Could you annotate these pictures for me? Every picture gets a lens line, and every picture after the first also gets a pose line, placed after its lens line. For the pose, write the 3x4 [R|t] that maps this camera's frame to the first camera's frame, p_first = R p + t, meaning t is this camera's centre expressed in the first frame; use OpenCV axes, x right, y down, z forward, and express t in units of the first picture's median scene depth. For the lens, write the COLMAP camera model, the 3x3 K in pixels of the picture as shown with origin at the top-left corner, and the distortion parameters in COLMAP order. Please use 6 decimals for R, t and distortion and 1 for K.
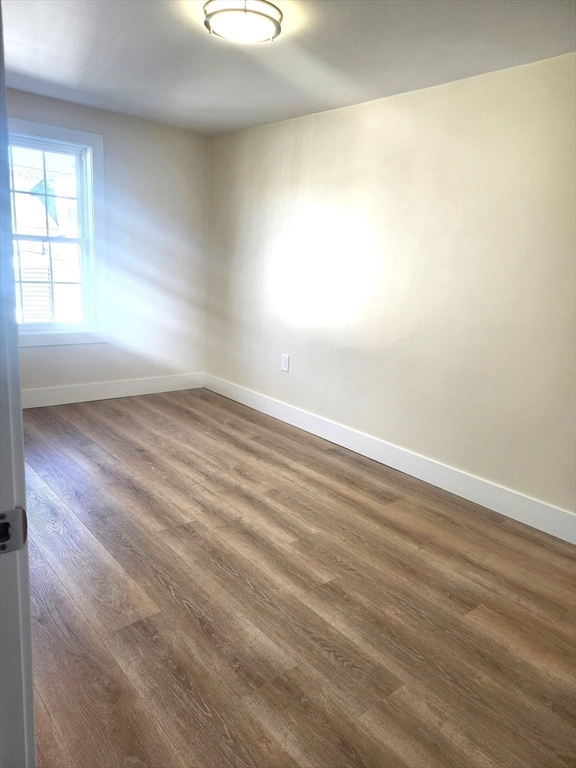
lens RADIAL K [[522.4, 0, 289.4], [0, 522.4, 384.2], [0, 0, 1]] dist [0.036931, -0.010363]
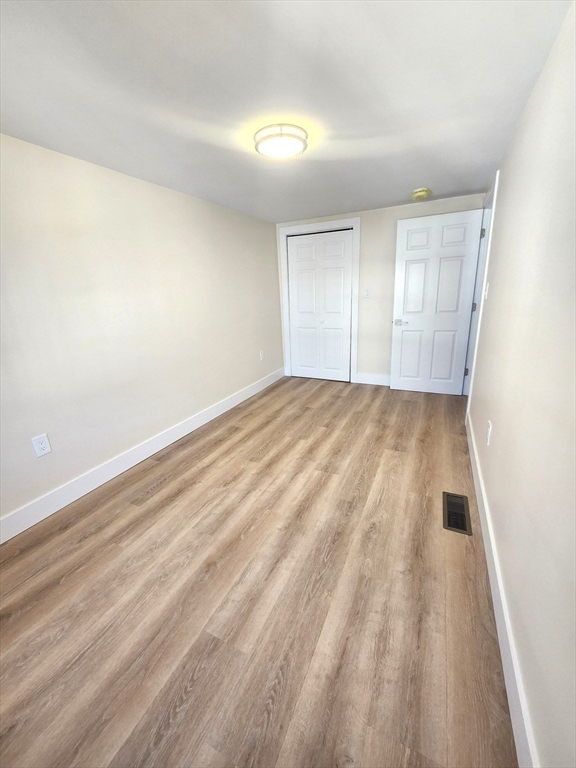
lens RADIAL K [[310.0, 0, 289.4], [0, 310.0, 383.1], [0, 0, 1]] dist [-0.002298, -0.000227]
pose [[-0.405890, -0.315945, 0.857573, -0.739479], [0.228647, 0.873399, 0.429995, -0.331363], [-0.884858, 0.370612, -0.282264, 1.052817]]
